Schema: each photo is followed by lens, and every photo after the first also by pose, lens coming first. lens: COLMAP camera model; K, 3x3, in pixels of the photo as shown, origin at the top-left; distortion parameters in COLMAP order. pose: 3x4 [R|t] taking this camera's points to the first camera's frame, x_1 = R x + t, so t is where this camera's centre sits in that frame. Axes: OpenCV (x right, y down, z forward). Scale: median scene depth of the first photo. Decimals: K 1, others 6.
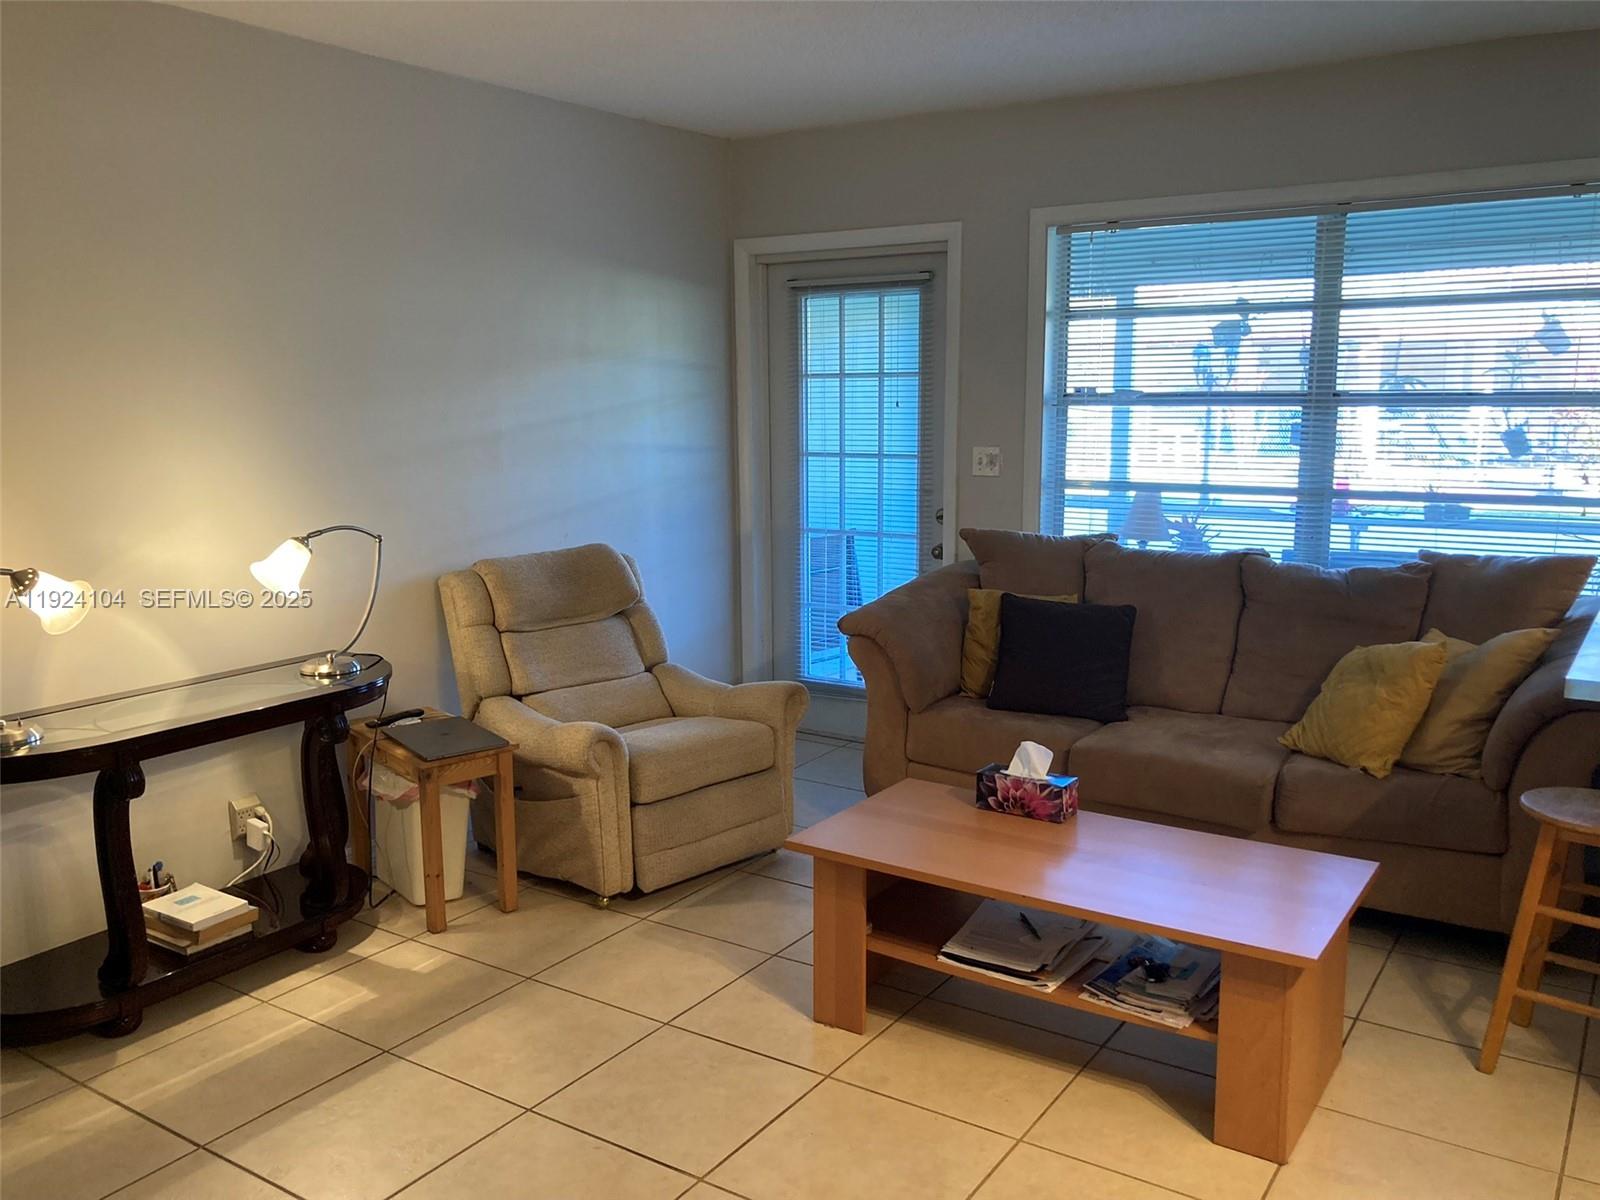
lens RADIAL K [[1315.0, 0, 795.2], [0, 1315.0, 612.8], [0, 0, 1]] dist [0.043299, -0.052265]
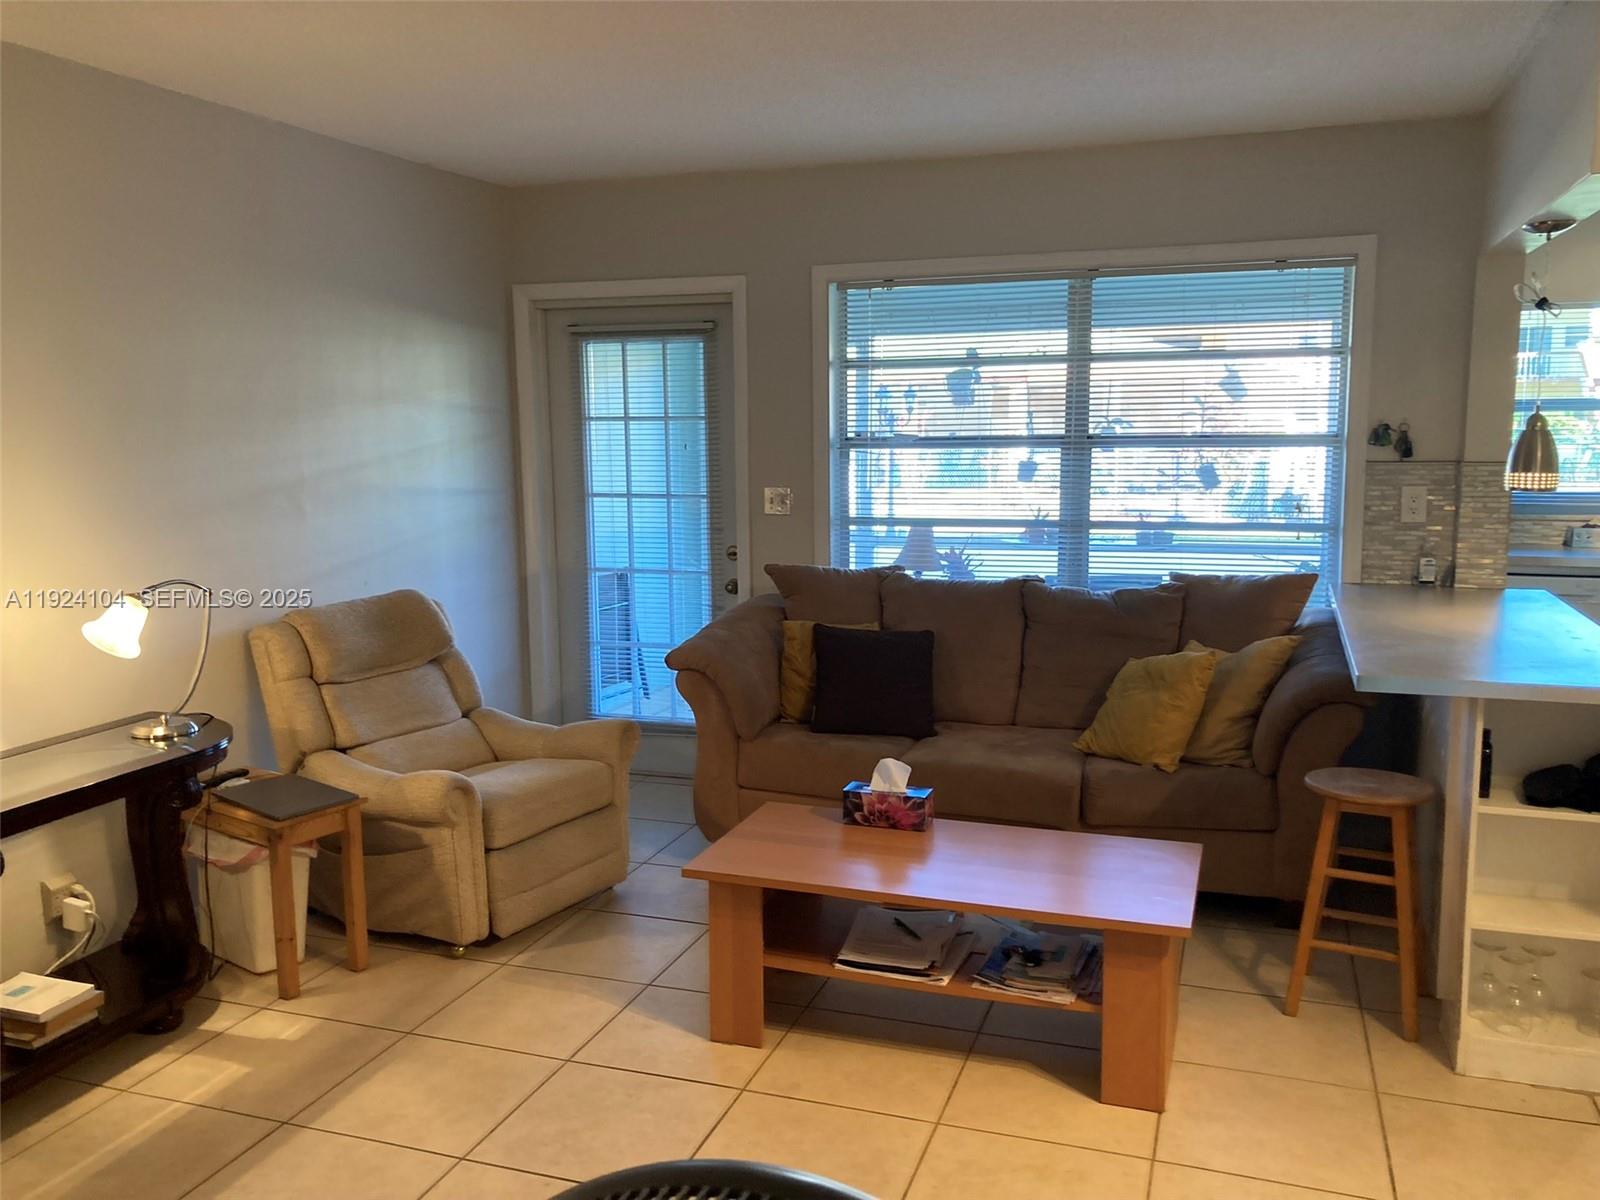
lens RADIAL K [[1315.0, 0, 781.6], [0, 1315.0, 604.2], [0, 0, 1]] dist [0.043299, -0.052265]
pose [[0.970293, -0.035295, 0.239343, -0.134640], [0.043309, 0.998661, -0.028304, -0.002058], [-0.238023, 0.037829, 0.970522, -0.028723]]
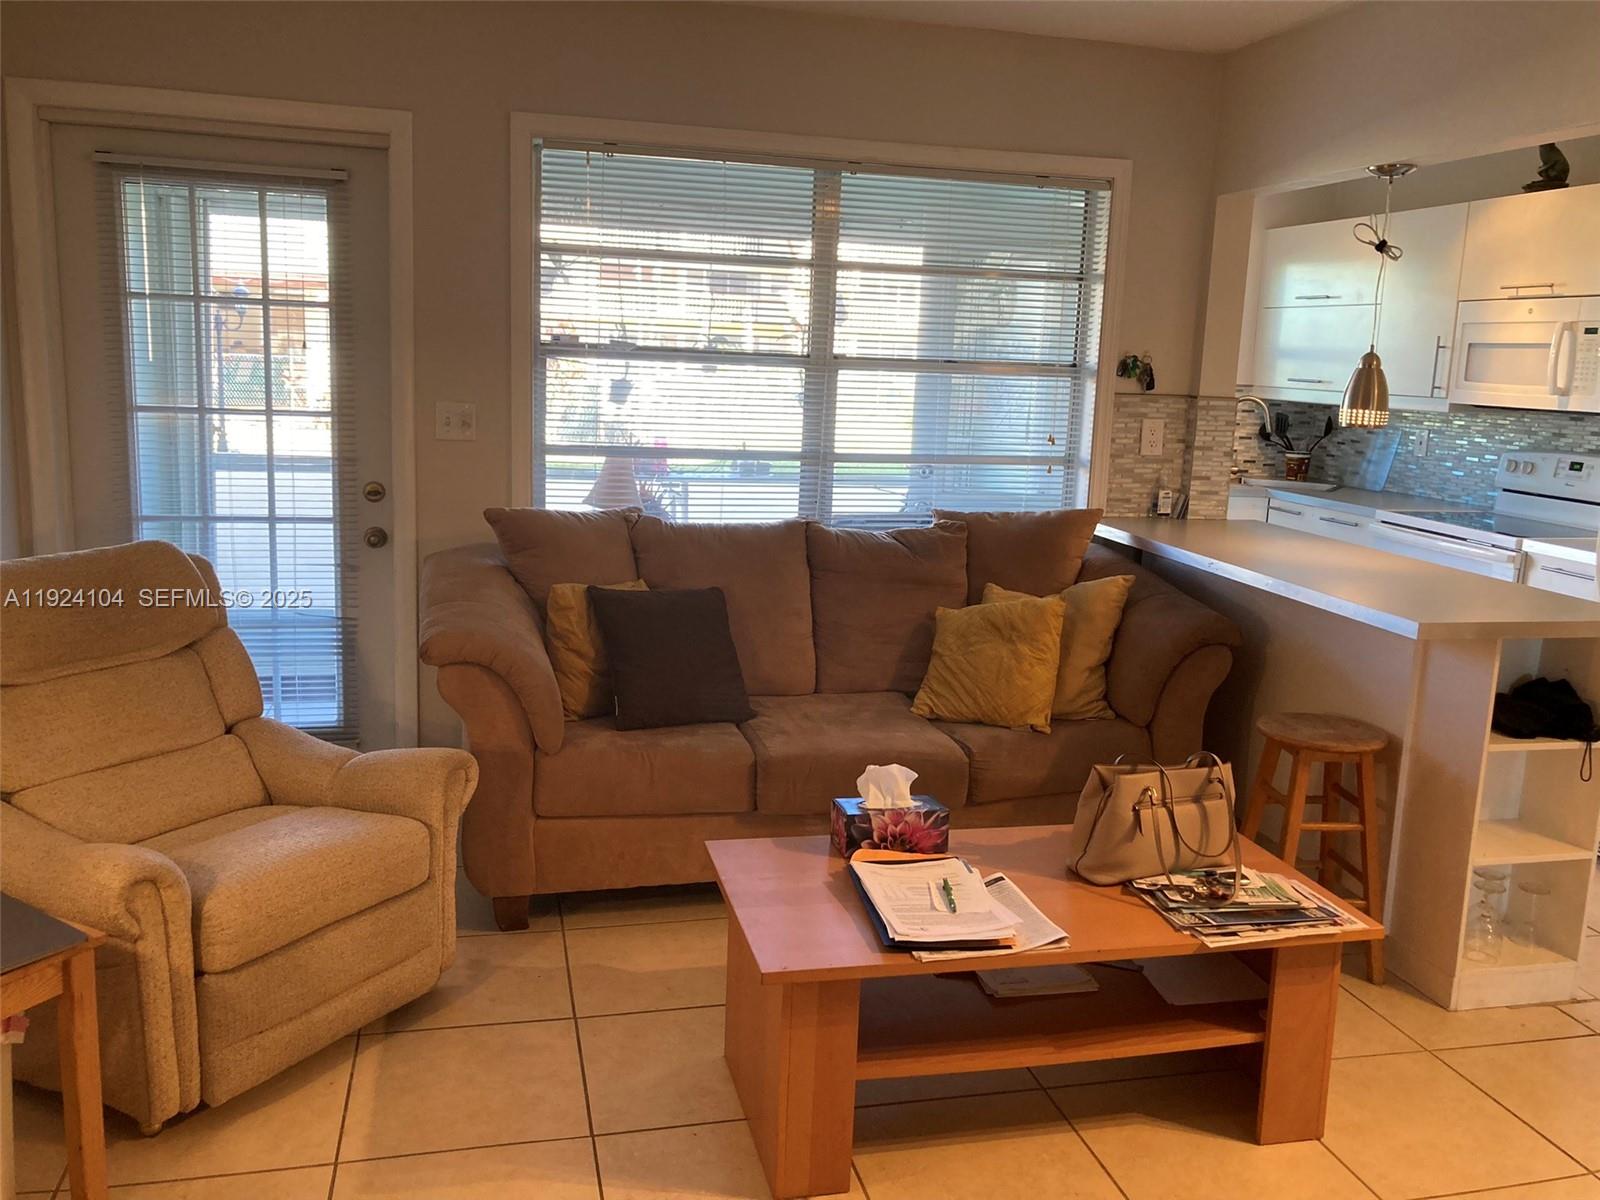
lens RADIAL K [[1315.0, 0, 803.8], [0, 1315.0, 584.0], [0, 0, 1]] dist [0.043299, -0.052265]
pose [[0.678138, -0.093006, 0.729026, -0.380914], [0.079866, 0.995412, 0.052700, -0.054239], [-0.730582, 0.022487, 0.682455, 0.384575]]
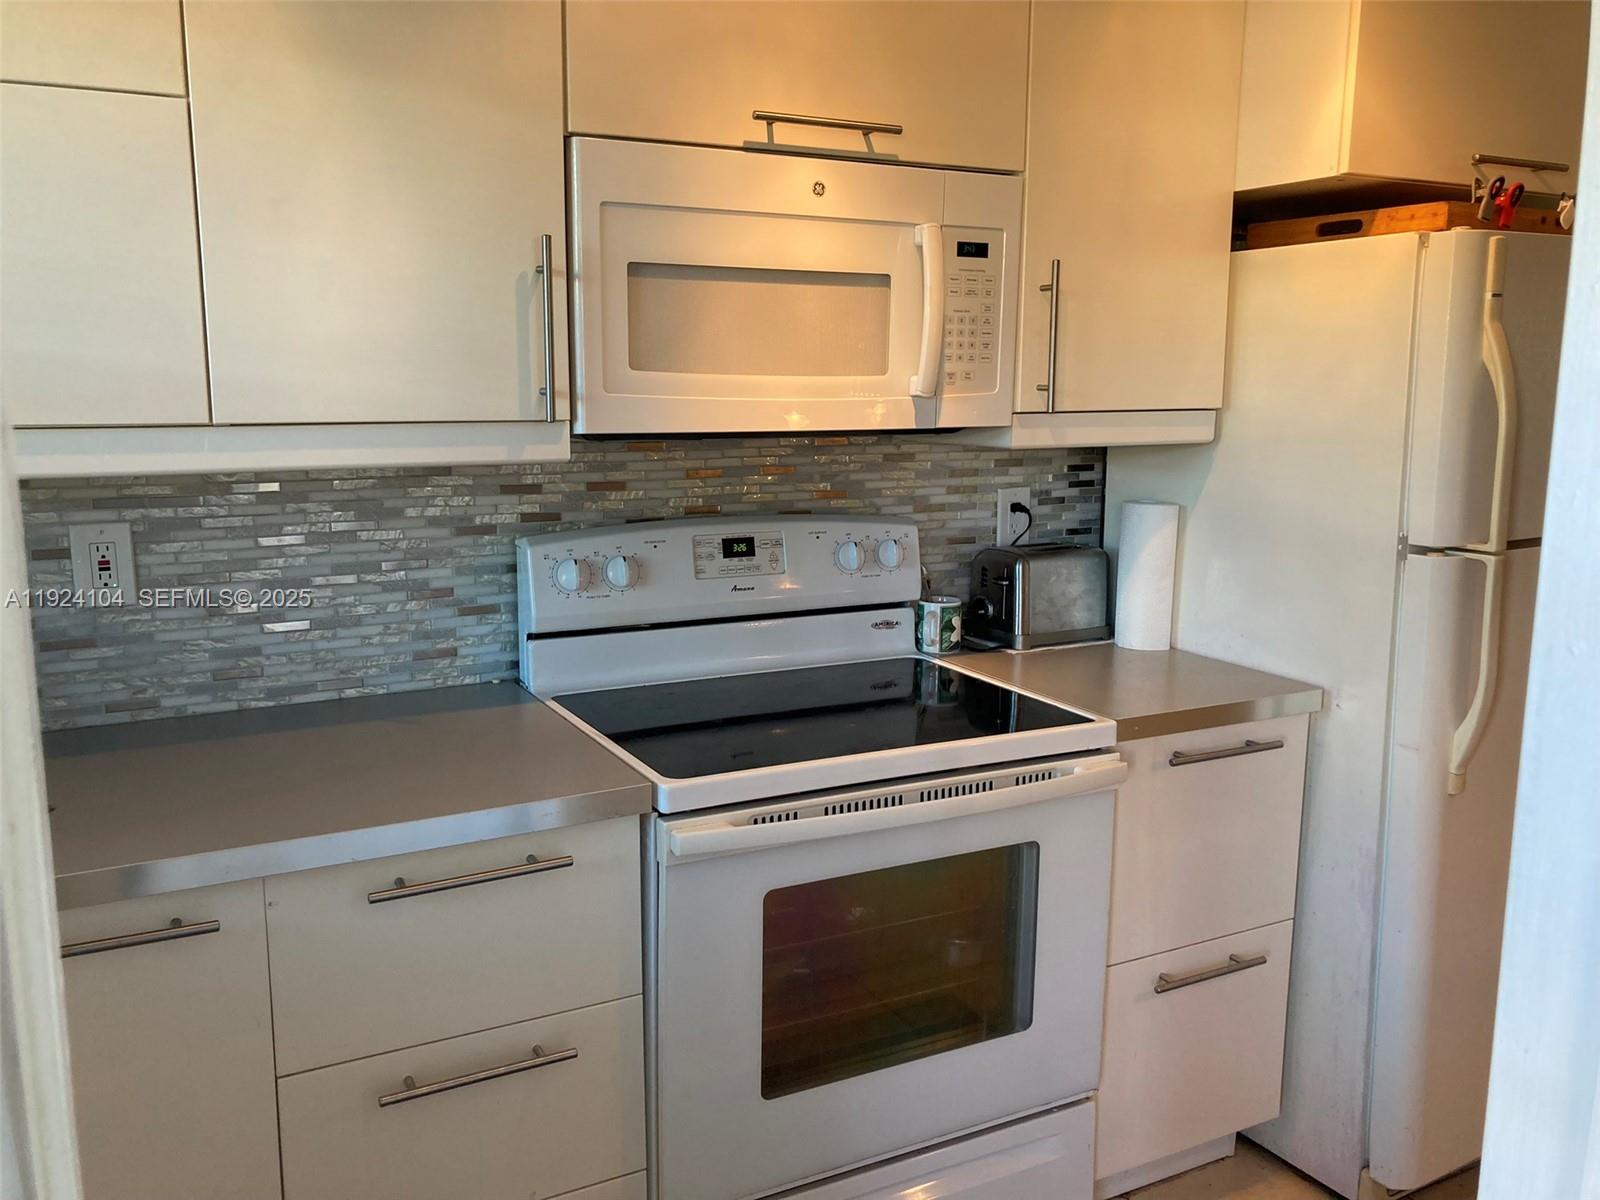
lens RADIAL K [[1315.0, 0, 788.8], [0, 1315.0, 599.7], [0, 0, 1]] dist [0.043299, -0.052265]
pose [[-0.876881, -0.078616, 0.474236, 0.766767], [0.083606, 0.946559, 0.311507, -0.197163], [-0.473382, 0.312804, -0.823446, 1.184384]]
